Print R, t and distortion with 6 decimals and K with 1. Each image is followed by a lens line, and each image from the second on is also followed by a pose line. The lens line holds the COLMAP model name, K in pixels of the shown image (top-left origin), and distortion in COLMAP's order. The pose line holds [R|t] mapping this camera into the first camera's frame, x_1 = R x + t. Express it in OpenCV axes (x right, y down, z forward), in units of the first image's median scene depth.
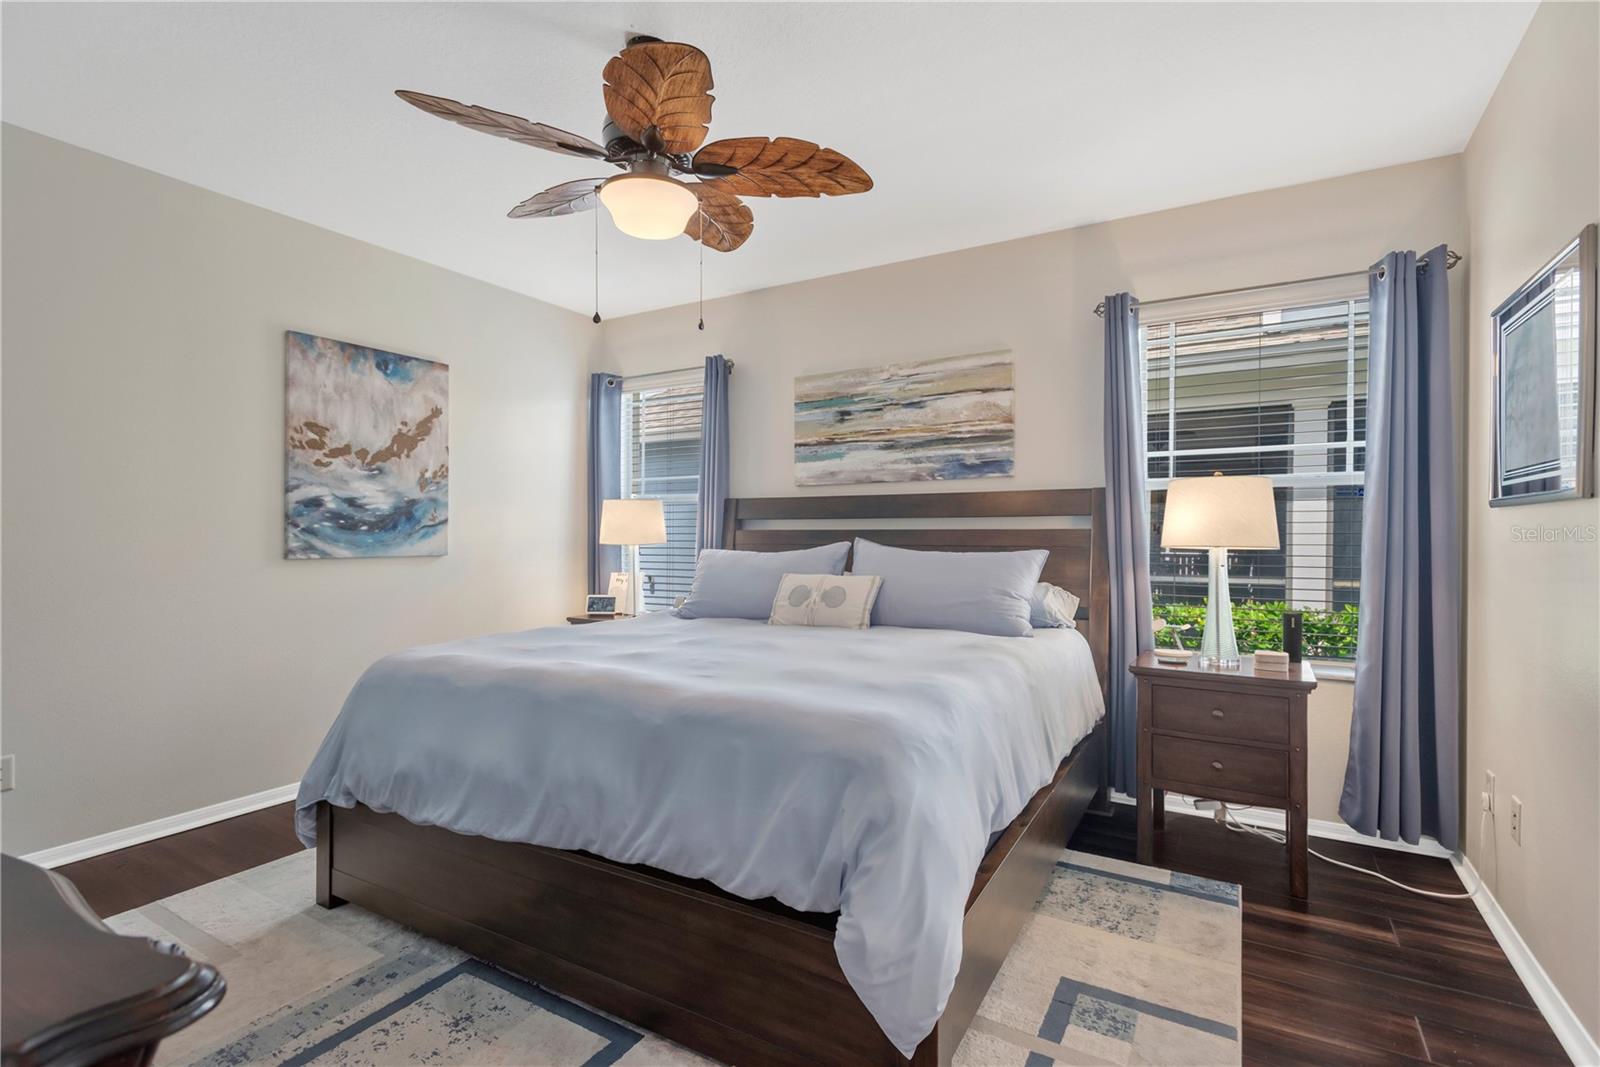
lens RADIAL K [[742.6, 0, 810.4], [0, 742.6, 528.1], [0, 0, 1]] dist [0.008300, -0.000986]
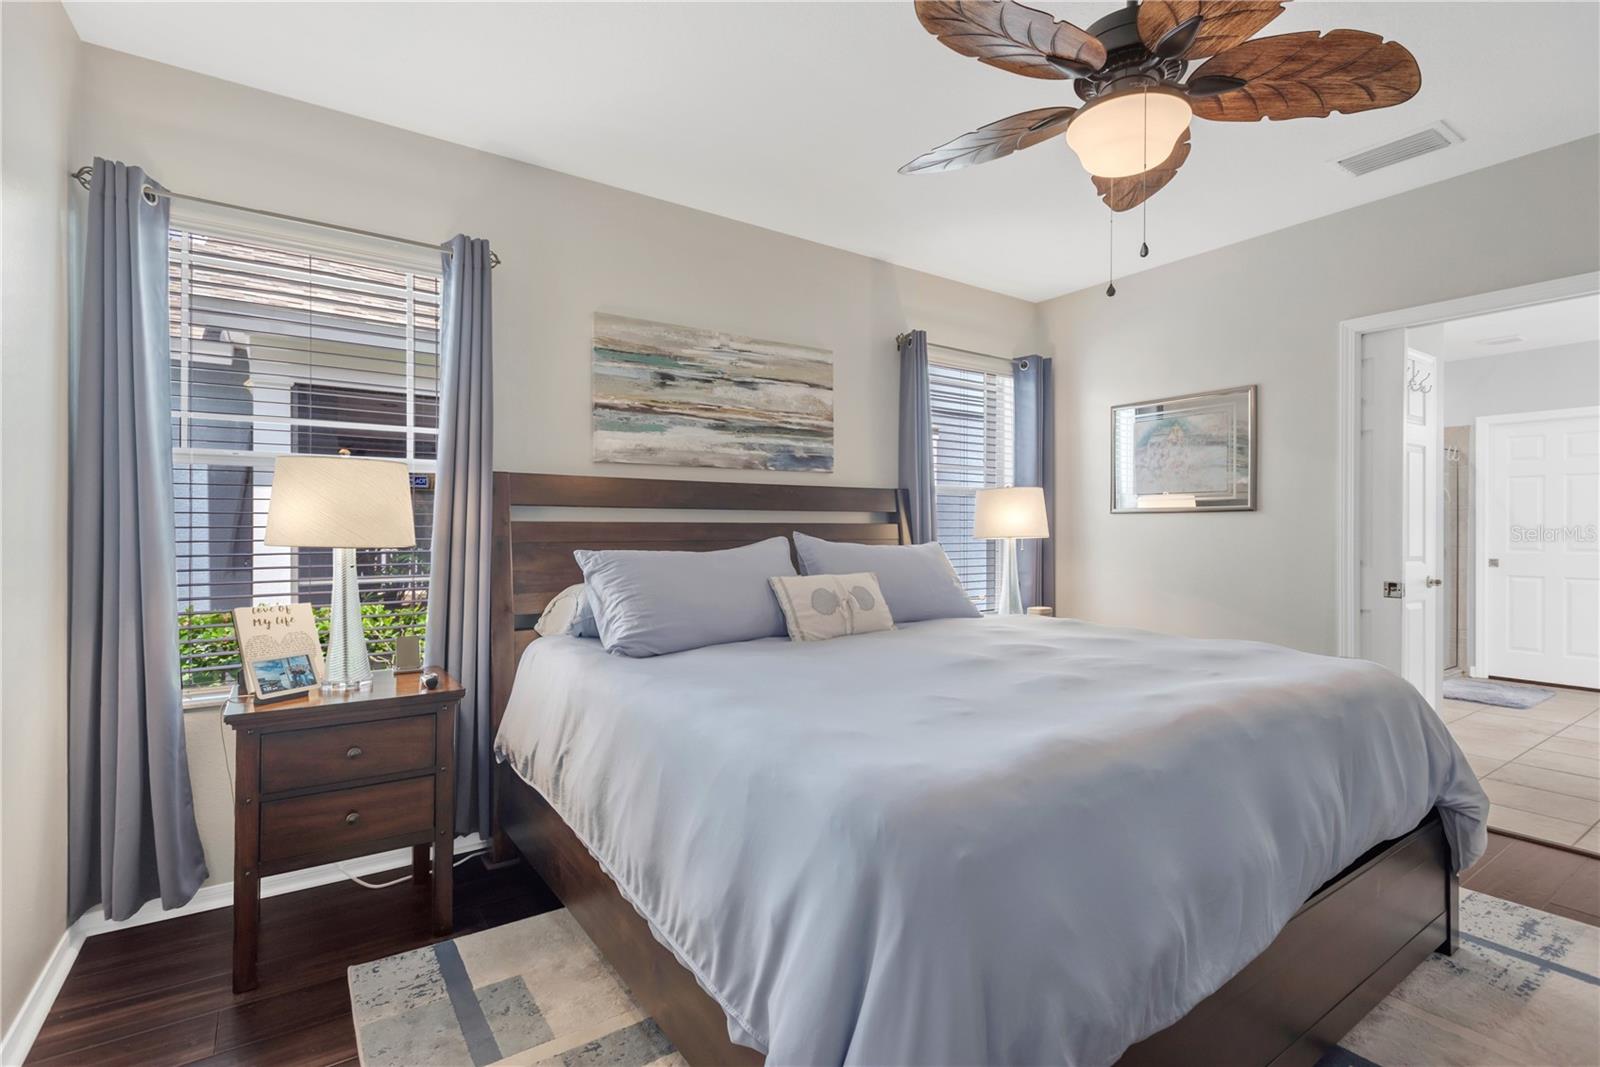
lens RADIAL K [[742.6, 0, 814.6], [0, 742.6, 532.7], [0, 0, 1]] dist [0.008300, -0.000986]
pose [[0.405250, -0.015145, 0.914080, -0.644404], [-0.013644, 0.999651, 0.022612, -0.006746], [-0.914104, -0.021635, 0.404902, 0.541683]]
